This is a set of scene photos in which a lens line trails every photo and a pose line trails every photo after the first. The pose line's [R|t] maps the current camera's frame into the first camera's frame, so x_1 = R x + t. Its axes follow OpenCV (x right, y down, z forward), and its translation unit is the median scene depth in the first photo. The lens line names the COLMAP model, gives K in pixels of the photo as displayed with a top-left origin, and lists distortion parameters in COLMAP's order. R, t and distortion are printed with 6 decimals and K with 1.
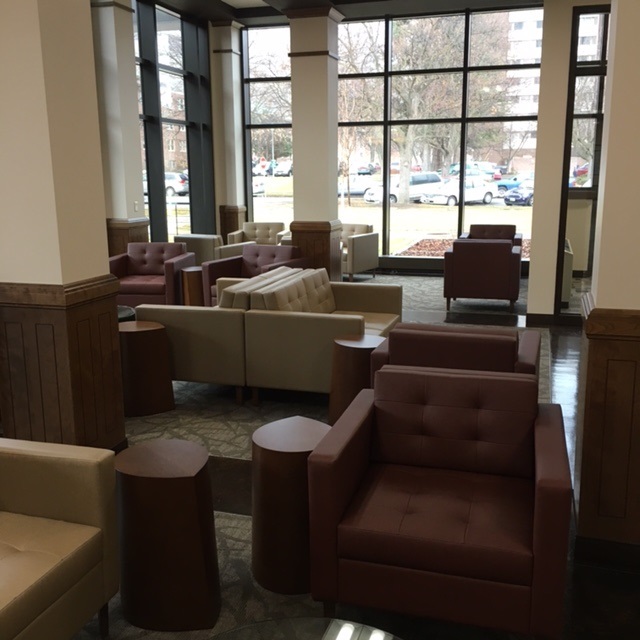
lens RADIAL K [[713.9, 0, 321.8], [0, 713.9, 306.5], [0, 0, 1]] dist [0.067625, -0.011863]
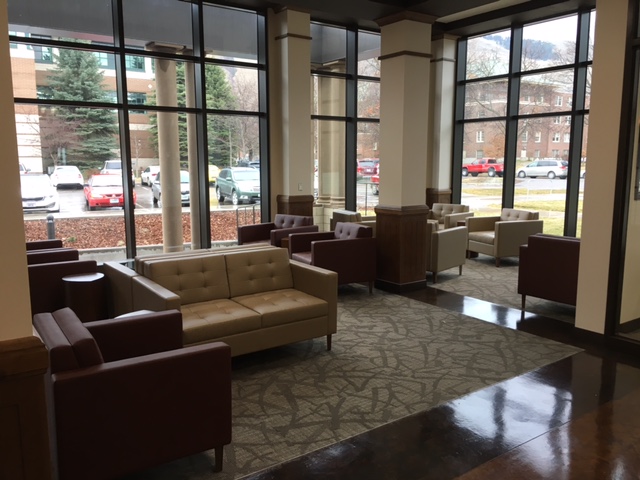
lens RADIAL K [[540.5, 0, 320.0], [0, 540.5, 240.0], [0, 0, 1]] dist [0.002685, -0.001109]
pose [[0.777028, 0.095144, -0.622234, 0.380903], [-0.117765, 0.993030, 0.004780, -0.052250], [0.618352, 0.069563, 0.782816, 0.260881]]
